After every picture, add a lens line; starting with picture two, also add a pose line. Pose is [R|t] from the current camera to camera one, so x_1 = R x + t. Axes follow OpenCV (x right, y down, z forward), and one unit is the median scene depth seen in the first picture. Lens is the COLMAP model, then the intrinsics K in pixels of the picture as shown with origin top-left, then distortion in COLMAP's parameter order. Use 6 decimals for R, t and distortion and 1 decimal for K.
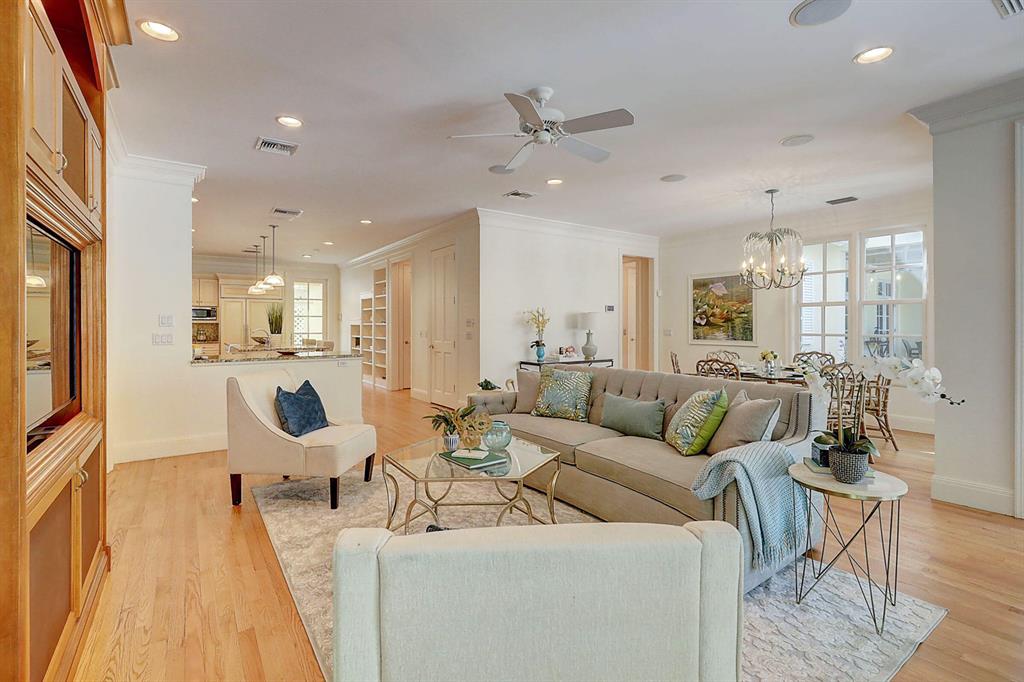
lens RADIAL K [[463.0, 0, 514.3], [0, 463.0, 337.0], [0, 0, 1]] dist [-0.001973, 0.001521]
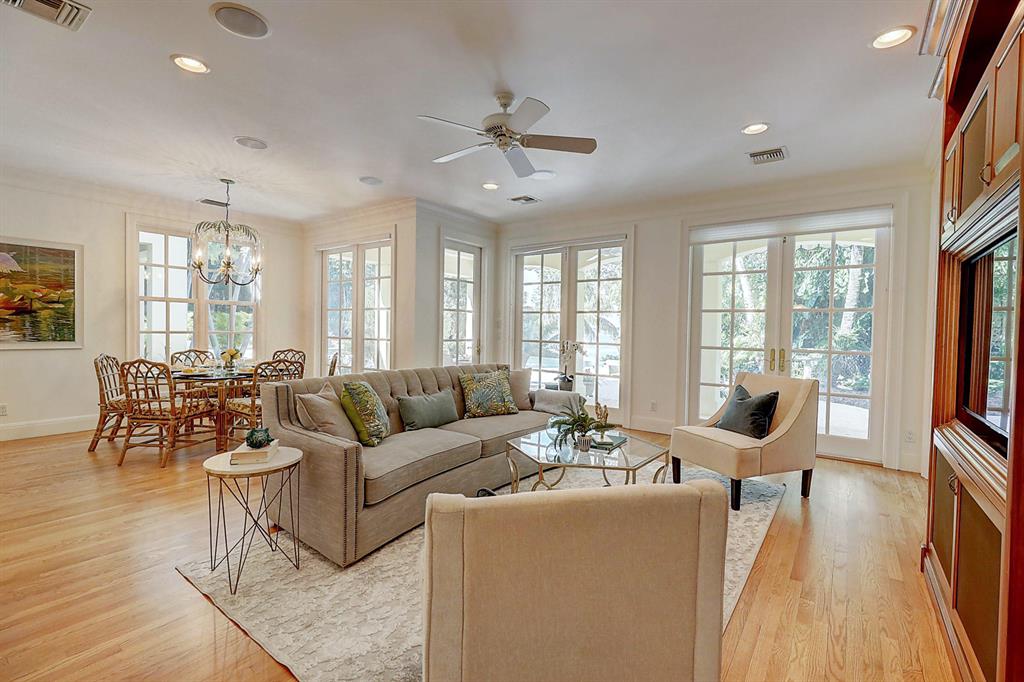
lens RADIAL K [[463.0, 0, 515.2], [0, 463.0, 338.6], [0, 0, 1]] dist [-0.001973, 0.001521]
pose [[-0.321997, -0.023483, 0.946449, -0.412440], [0.007714, 0.999594, 0.027426, -0.010946], [-0.946709, 0.016132, -0.321685, 0.572982]]
